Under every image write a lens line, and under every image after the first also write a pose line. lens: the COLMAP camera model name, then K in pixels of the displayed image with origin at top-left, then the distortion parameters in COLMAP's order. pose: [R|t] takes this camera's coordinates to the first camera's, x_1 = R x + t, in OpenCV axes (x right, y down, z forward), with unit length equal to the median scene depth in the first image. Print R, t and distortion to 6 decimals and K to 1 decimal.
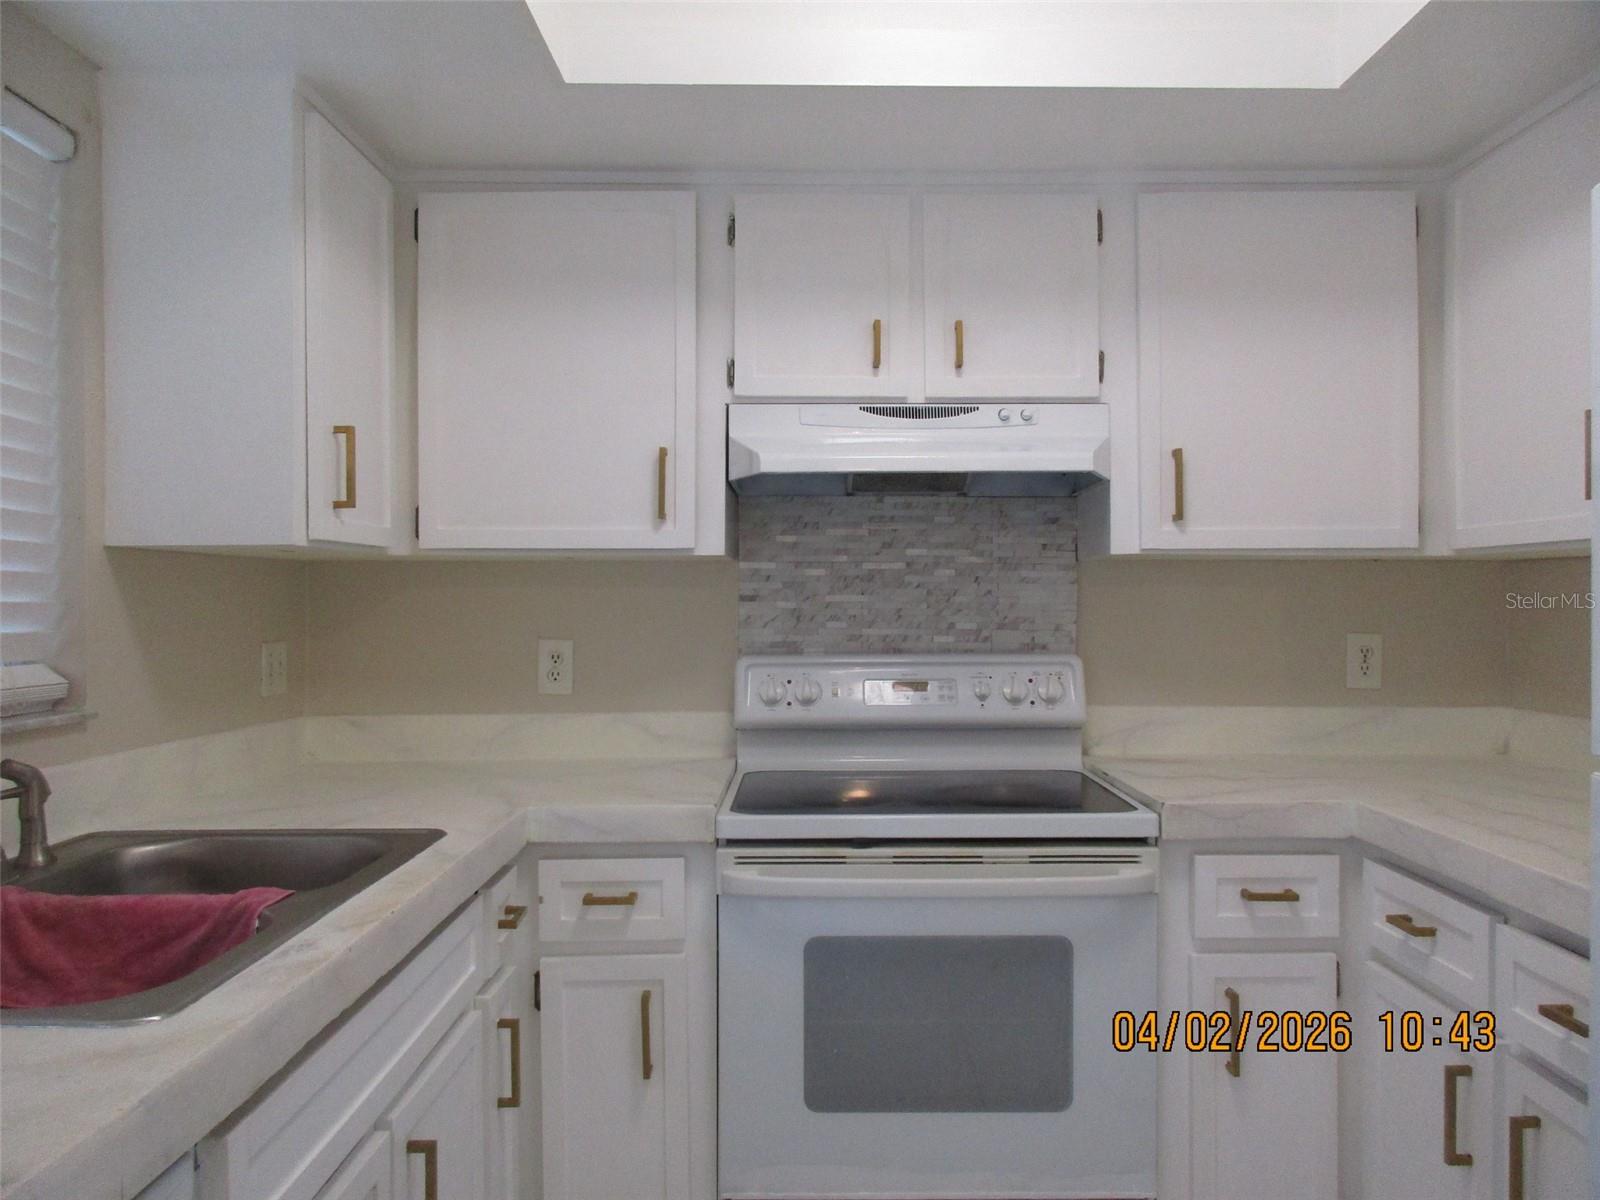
lens RADIAL K [[1207.2, 0, 810.7], [0, 1207.2, 596.2], [0, 0, 1]] dist [0.006337, -0.001480]
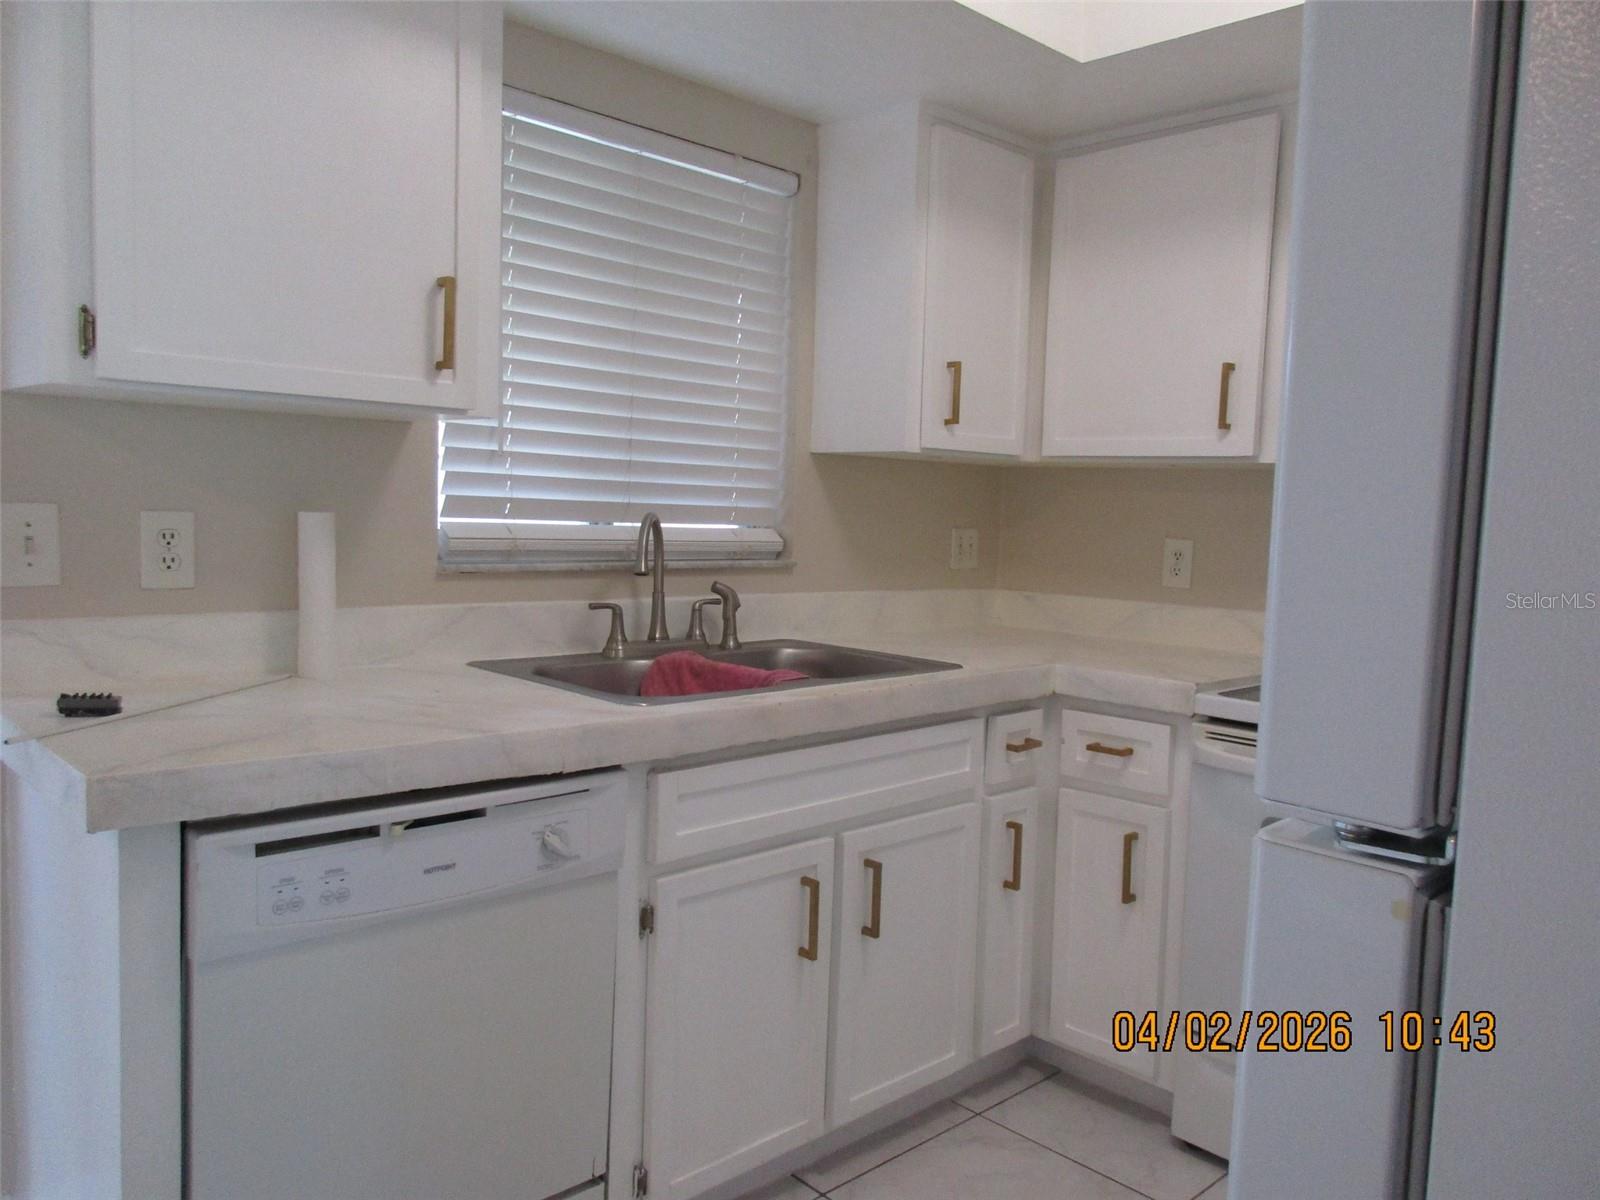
lens RADIAL K [[1207.2, 0, 810.7], [0, 1207.2, 596.2], [0, 0, 1]] dist [0.006337, -0.001480]
pose [[0.688318, 0.083488, -0.720589, 0.412774], [-0.036411, 0.996079, 0.080626, 0.012350], [0.724495, -0.029259, 0.688659, -0.027600]]
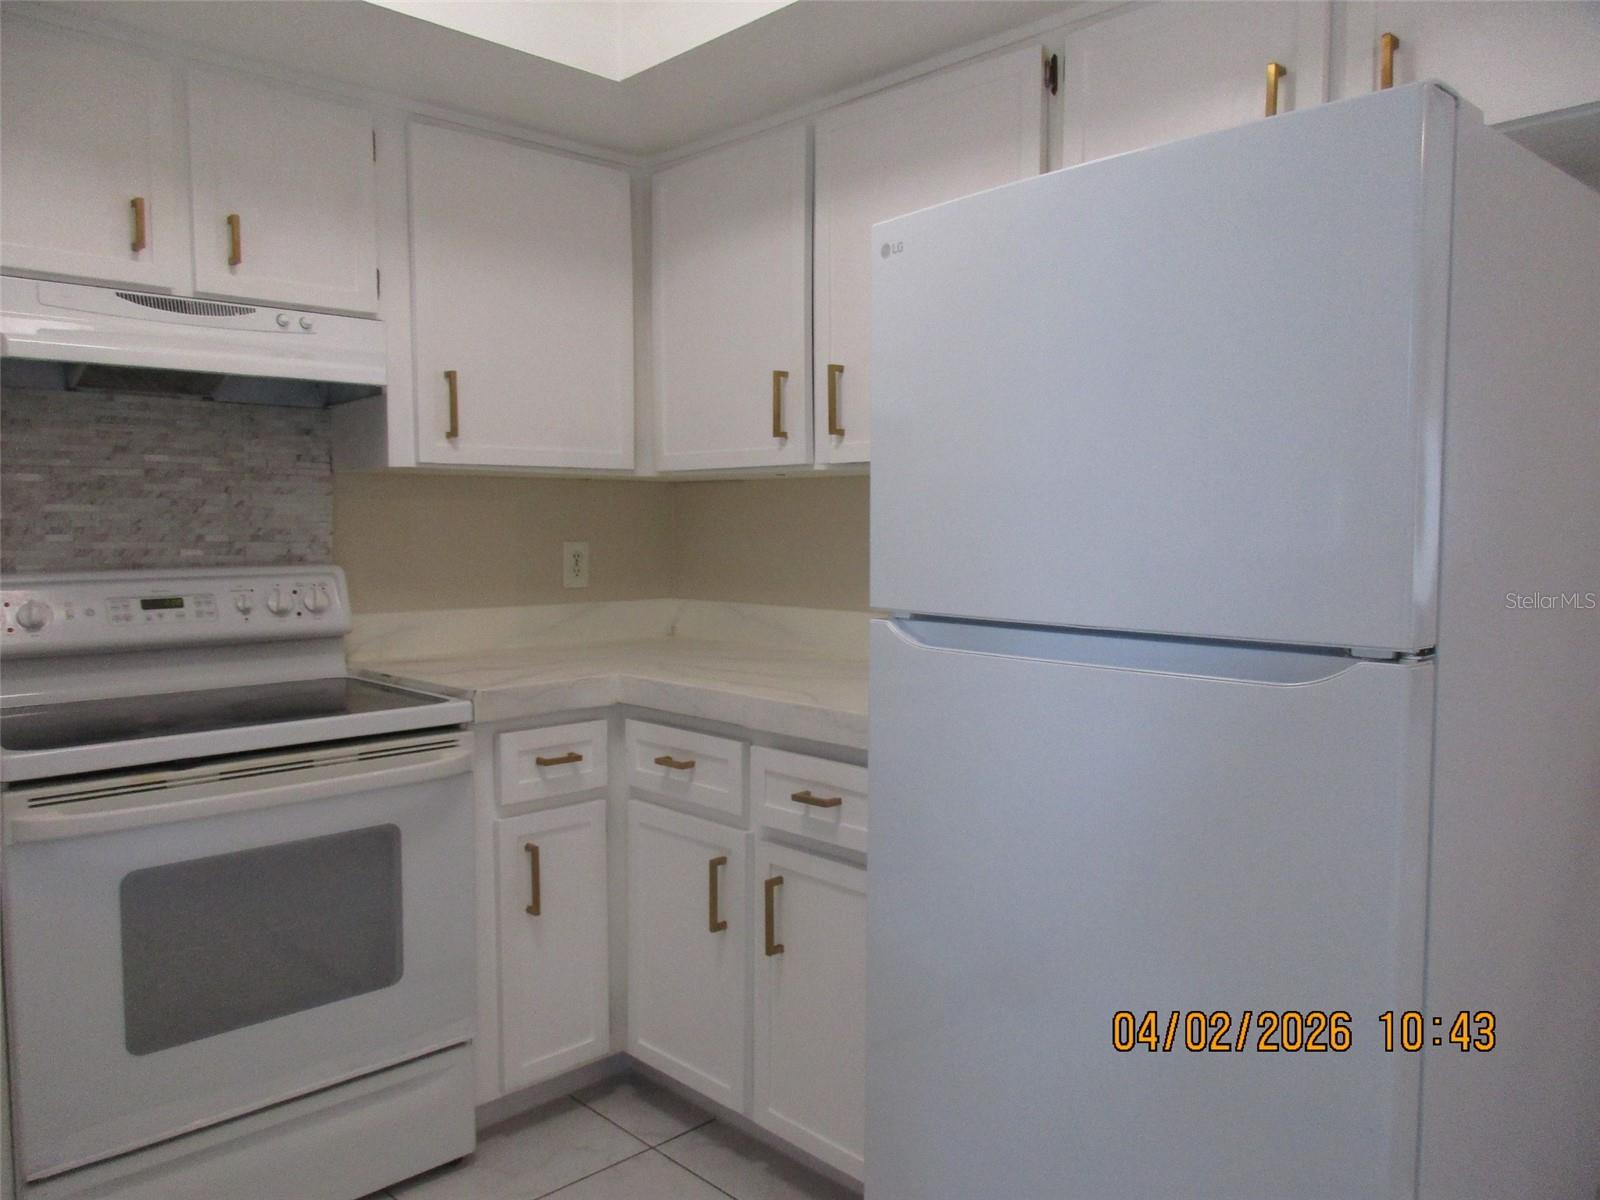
lens RADIAL K [[1207.2, 0, 810.7], [0, 1207.2, 596.2], [0, 0, 1]] dist [0.006337, -0.001480]
pose [[0.722248, -0.042648, 0.690318, -0.217599], [-0.001522, 0.997997, 0.063249, 0.010605], [-0.691632, -0.046733, 0.720736, -0.015174]]
